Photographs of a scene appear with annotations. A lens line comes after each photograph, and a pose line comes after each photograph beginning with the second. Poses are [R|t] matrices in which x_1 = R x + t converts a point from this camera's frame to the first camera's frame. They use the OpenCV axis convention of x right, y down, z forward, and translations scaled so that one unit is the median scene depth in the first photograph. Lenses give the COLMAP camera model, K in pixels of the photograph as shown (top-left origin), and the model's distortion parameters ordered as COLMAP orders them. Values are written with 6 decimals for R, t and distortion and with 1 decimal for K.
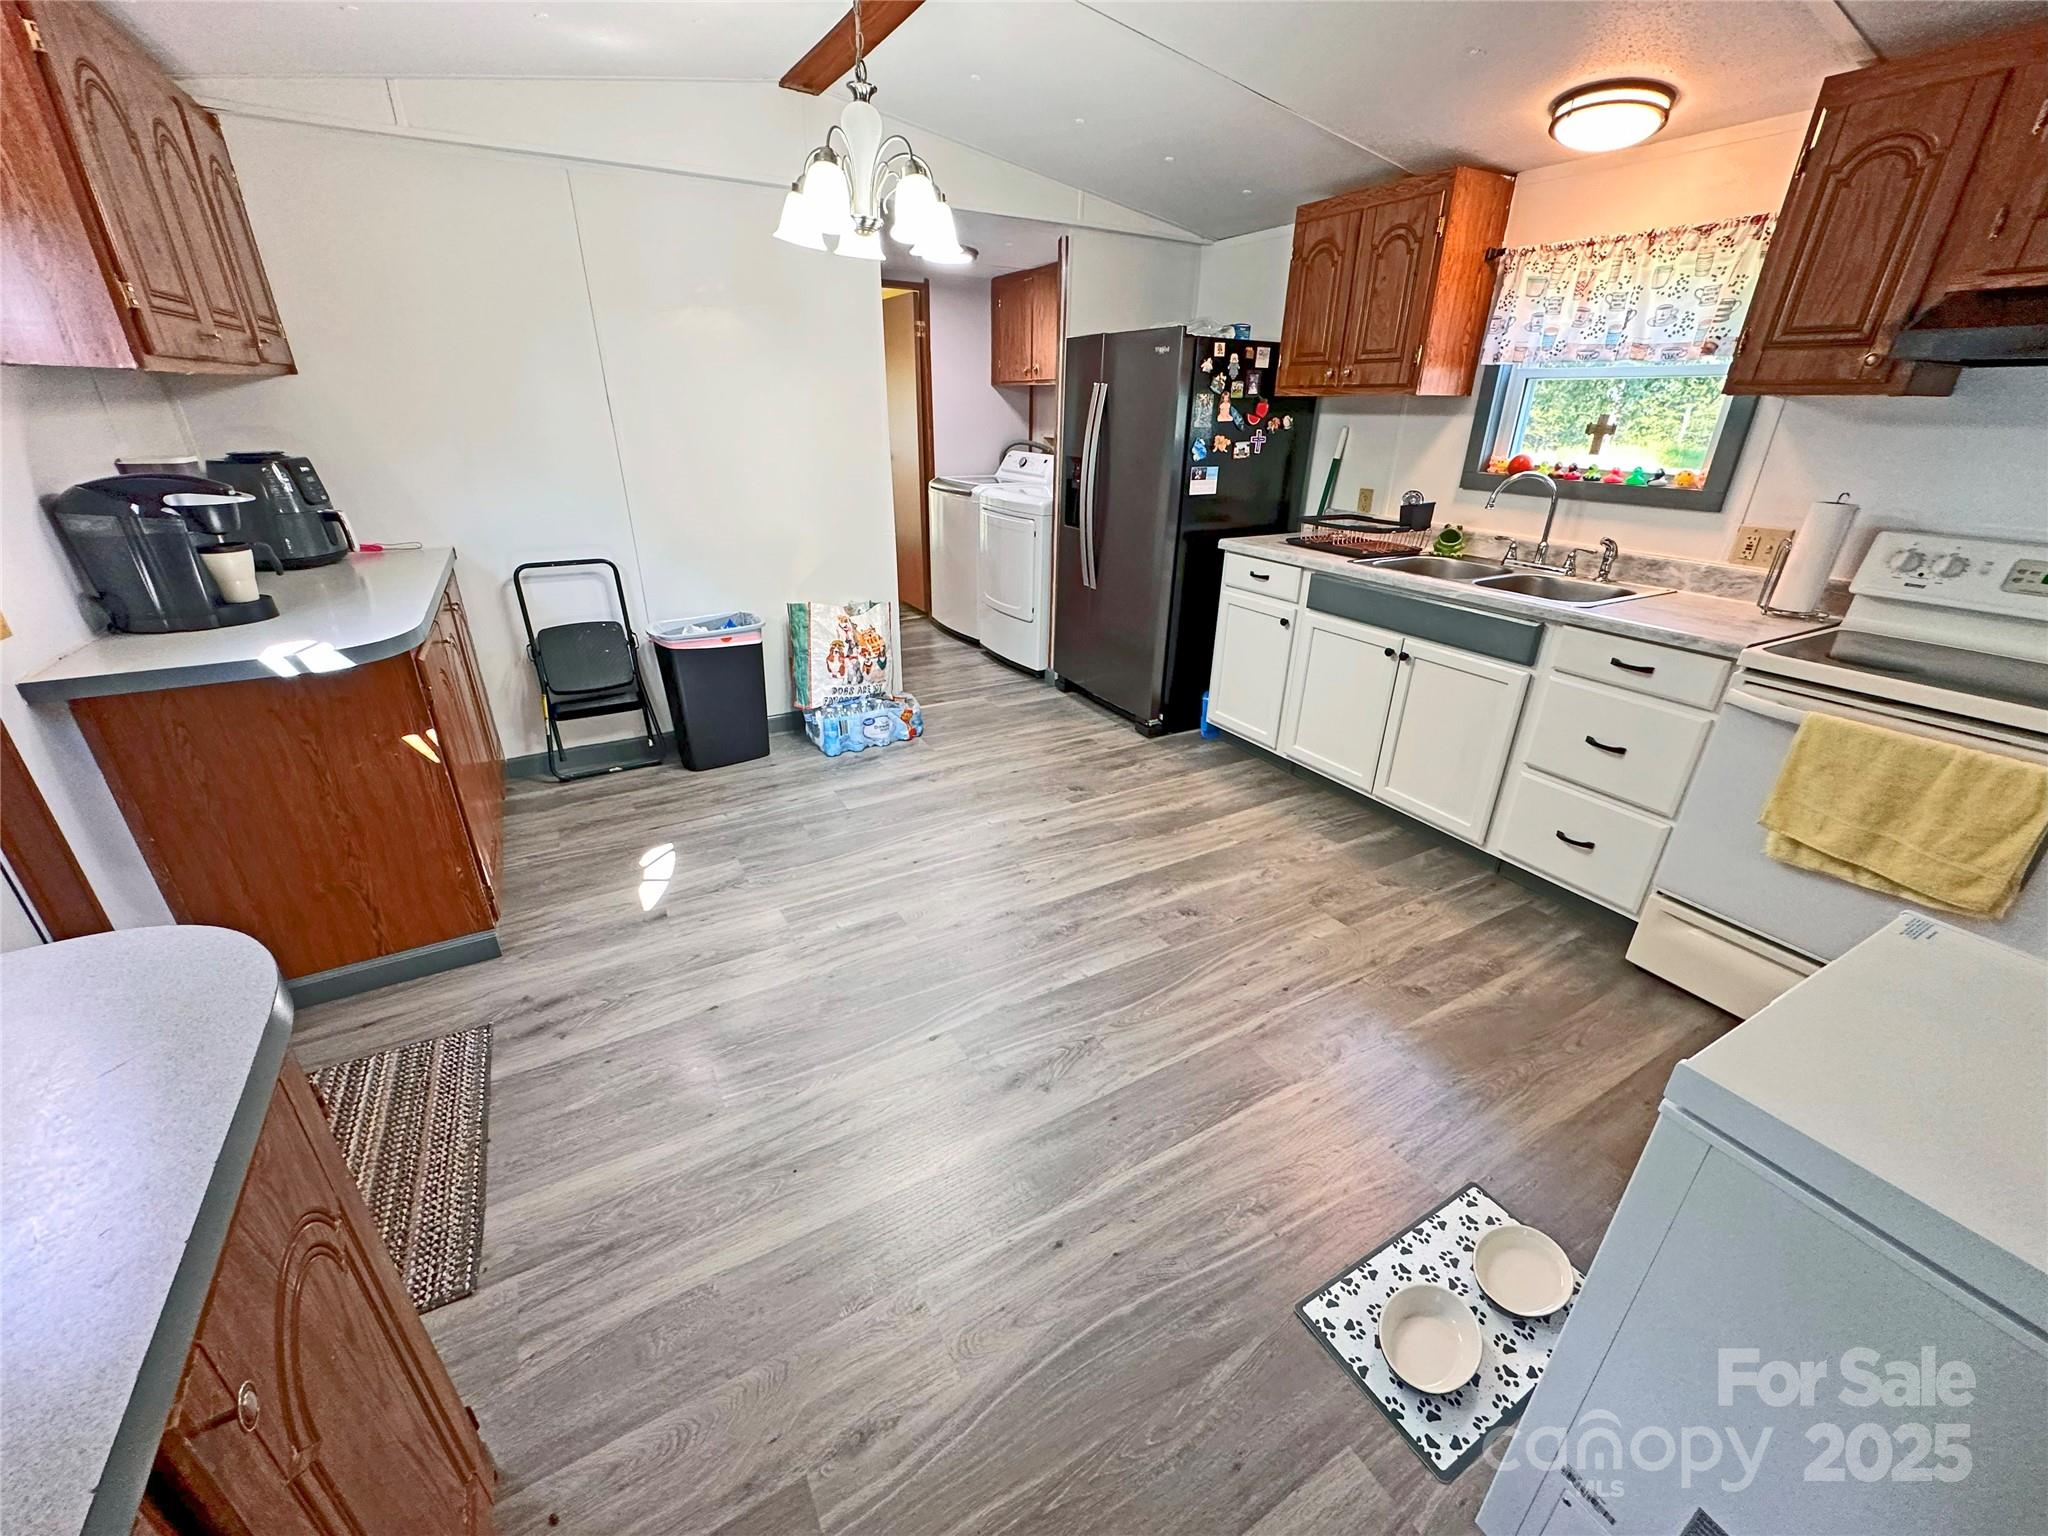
lens RADIAL K [[815.3, 0, 1023.4], [0, 815.3, 764.0], [0, 0, 1]] dist [-0.002431, 0.000376]
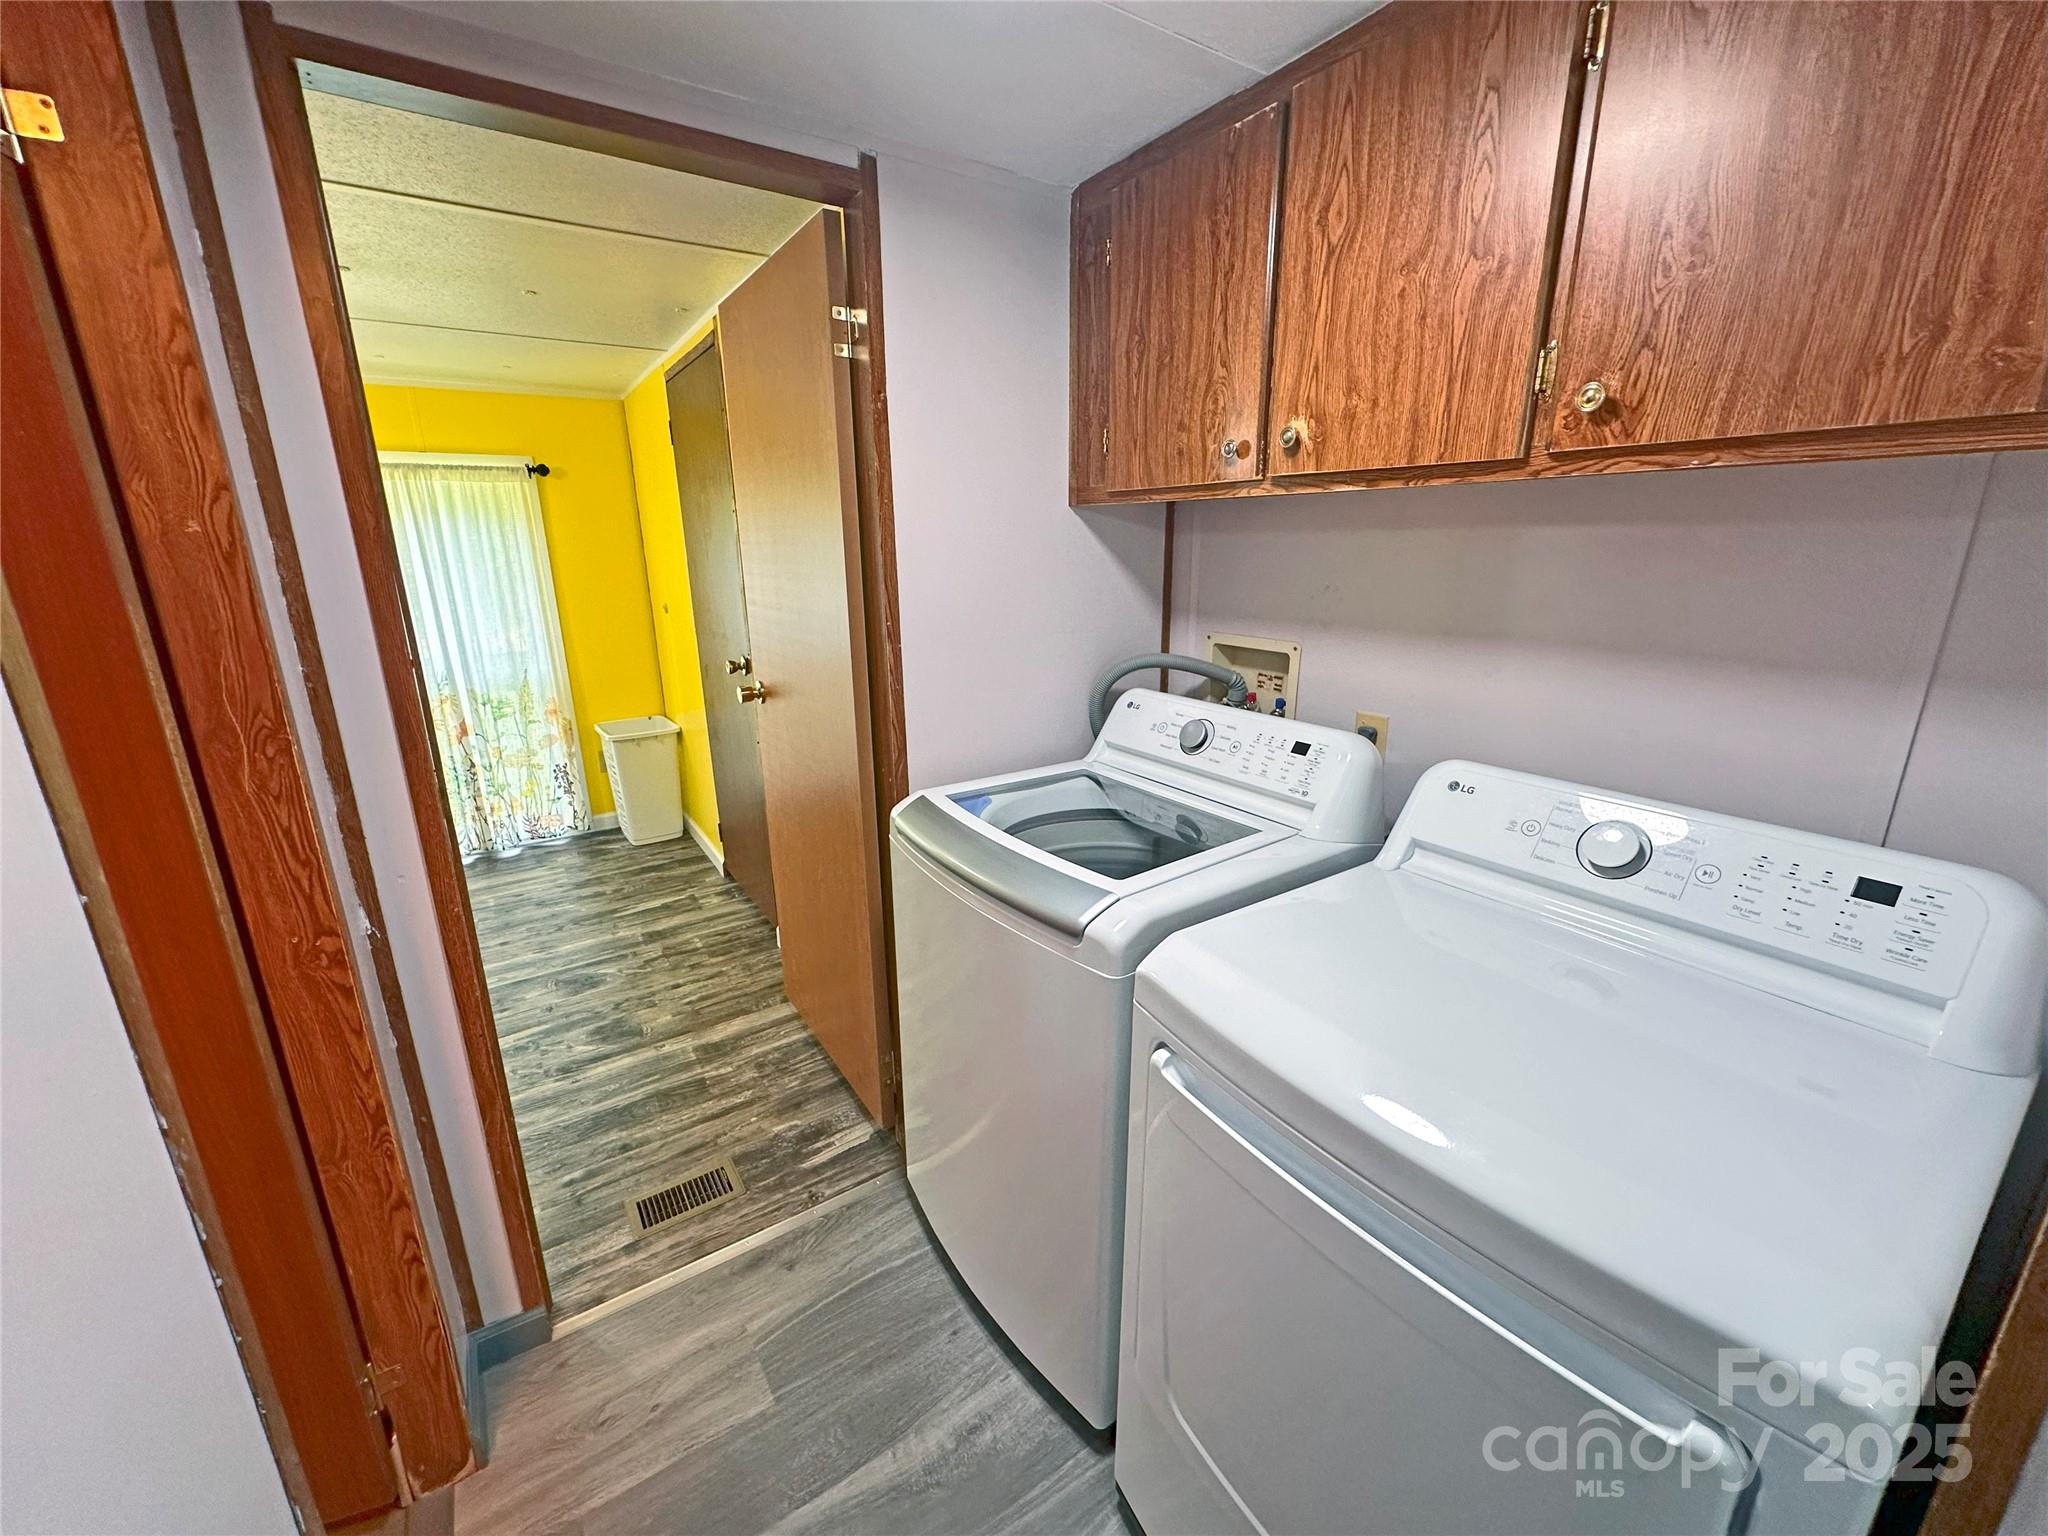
lens RADIAL K [[815.3, 0, 1036.2], [0, 815.3, 772.6], [0, 0, 1]] dist [-0.002431, 0.000376]
pose [[0.996592, -0.038045, 0.073187, -0.156944], [0.047981, 0.989103, -0.139187, -0.589897], [-0.067094, 0.142225, 0.987558, 1.303418]]
